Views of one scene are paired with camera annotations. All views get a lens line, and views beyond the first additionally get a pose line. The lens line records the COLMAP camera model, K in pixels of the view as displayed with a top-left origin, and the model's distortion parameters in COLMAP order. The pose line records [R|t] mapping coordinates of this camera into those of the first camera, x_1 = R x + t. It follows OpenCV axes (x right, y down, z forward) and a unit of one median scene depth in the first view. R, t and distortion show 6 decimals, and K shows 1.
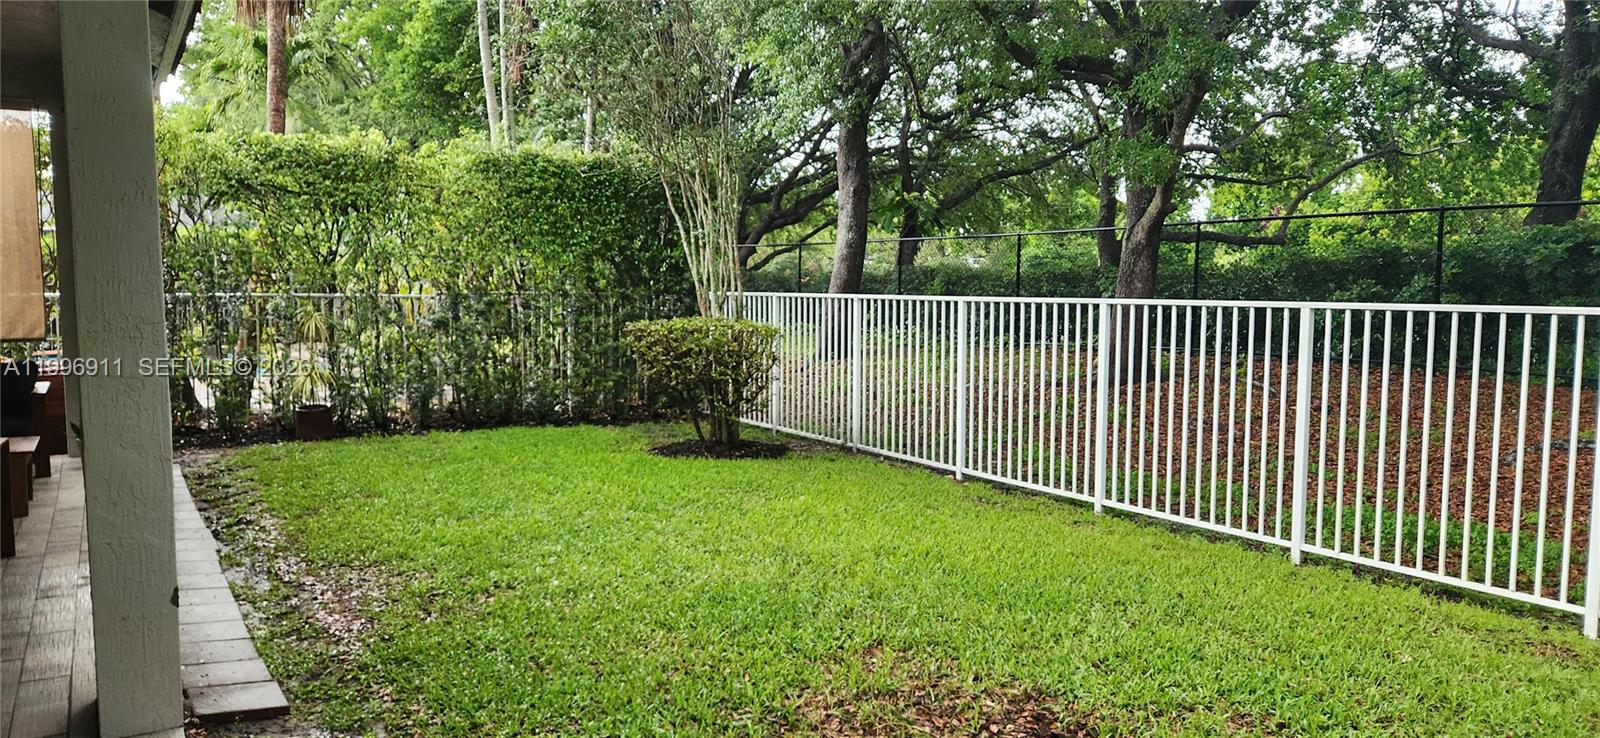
lens RADIAL K [[1069.8, 0, 770.8], [0, 1069.8, 367.9], [0, 0, 1]] dist [0.076376, -0.065415]
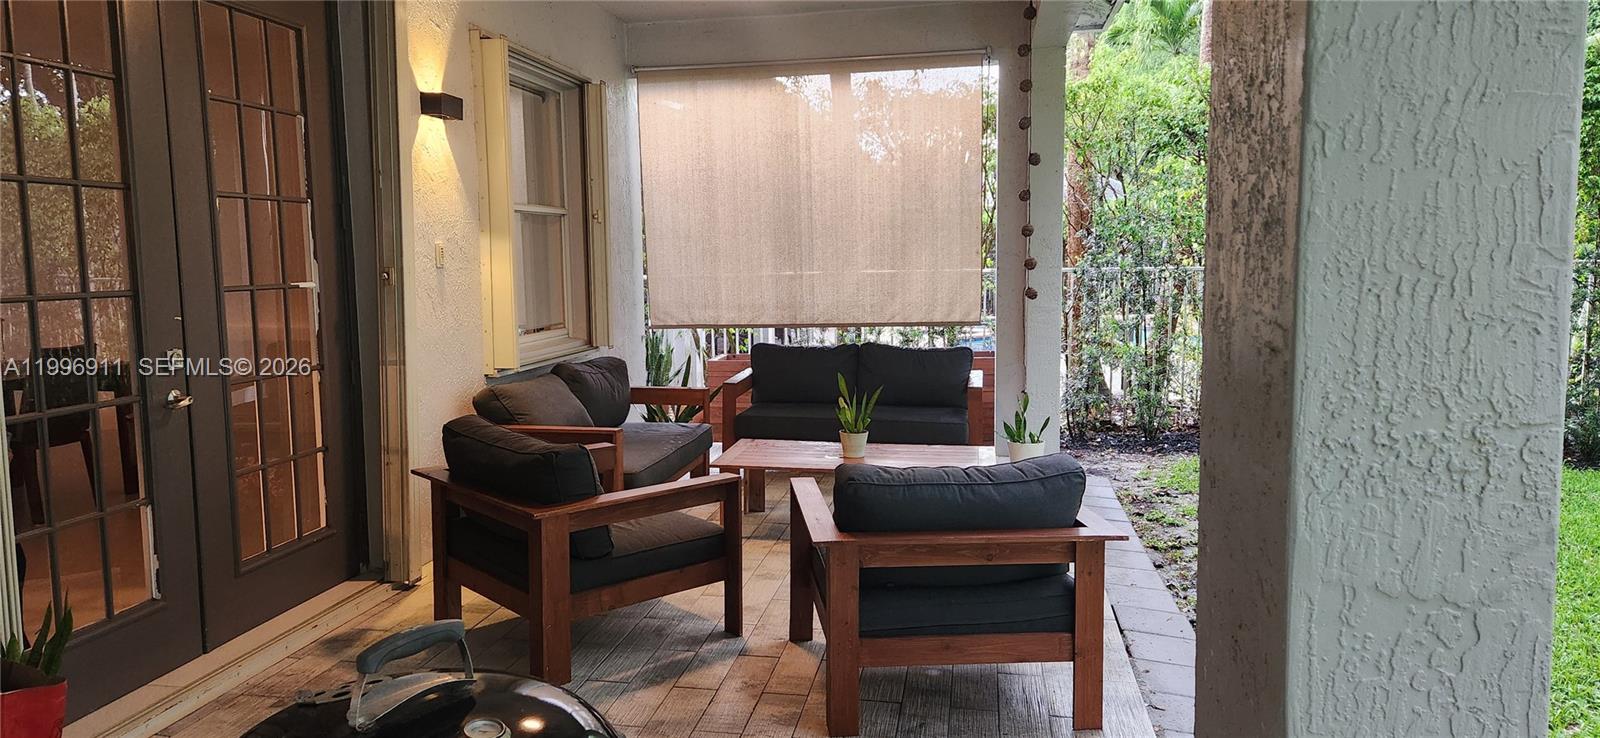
lens RADIAL K [[1069.8, 0, 773.5], [0, 1069.8, 352.7], [0, 0, 1]] dist [0.076376, -0.065415]
pose [[0.734477, 0.047351, -0.676980, -0.158995], [-0.035602, 0.998878, 0.031240, -0.019211], [0.677700, 0.001157, 0.735338, 0.198484]]
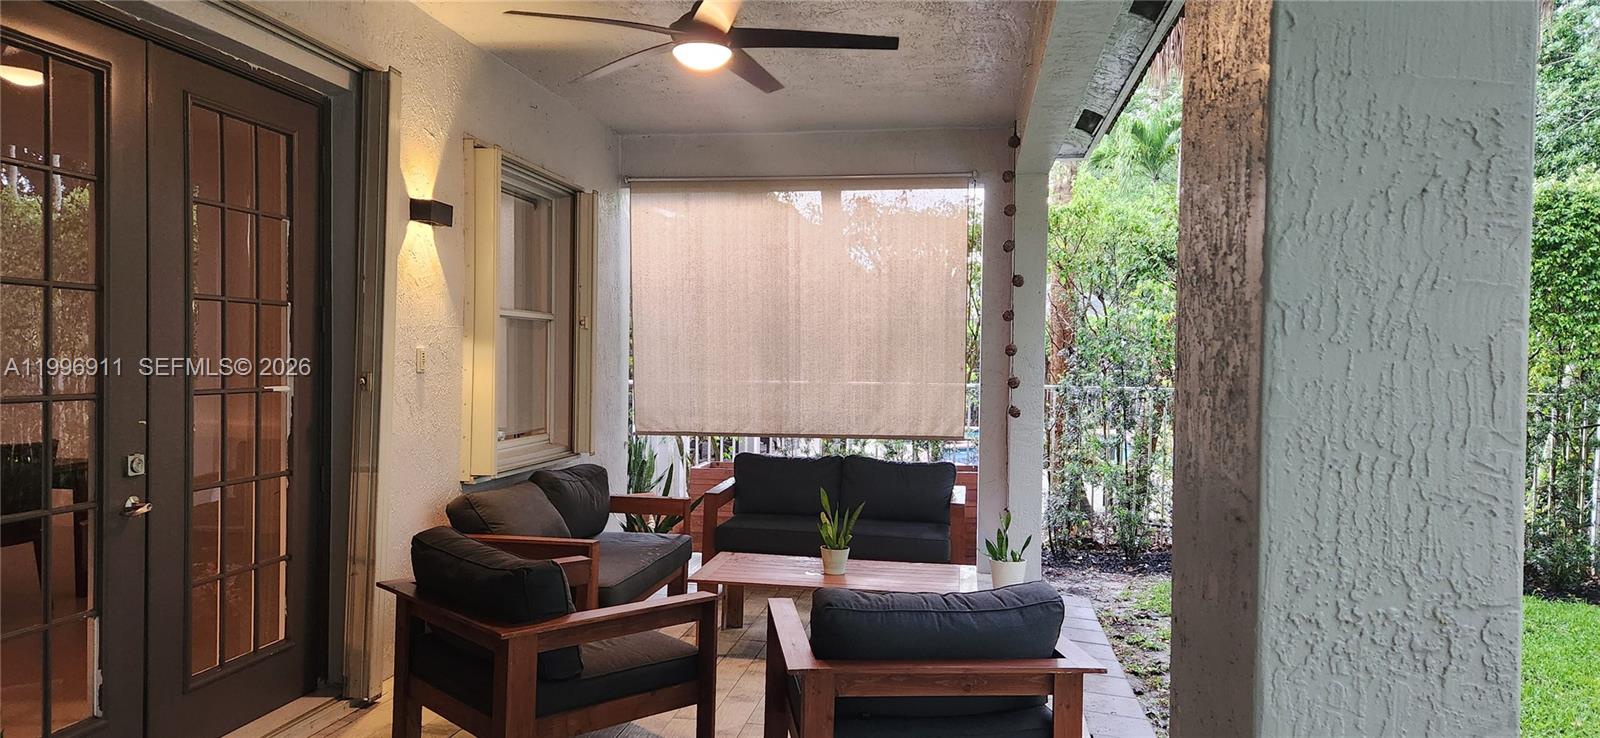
lens RADIAL K [[1069.8, 0, 801.5], [0, 1069.8, 368.7], [0, 0, 1]] dist [0.076376, -0.065415]
pose [[0.758892, 0.013570, -0.651075, -0.158440], [-0.062686, 0.996662, -0.052294, -0.024007], [0.648192, 0.080499, 0.757210, 0.199750]]
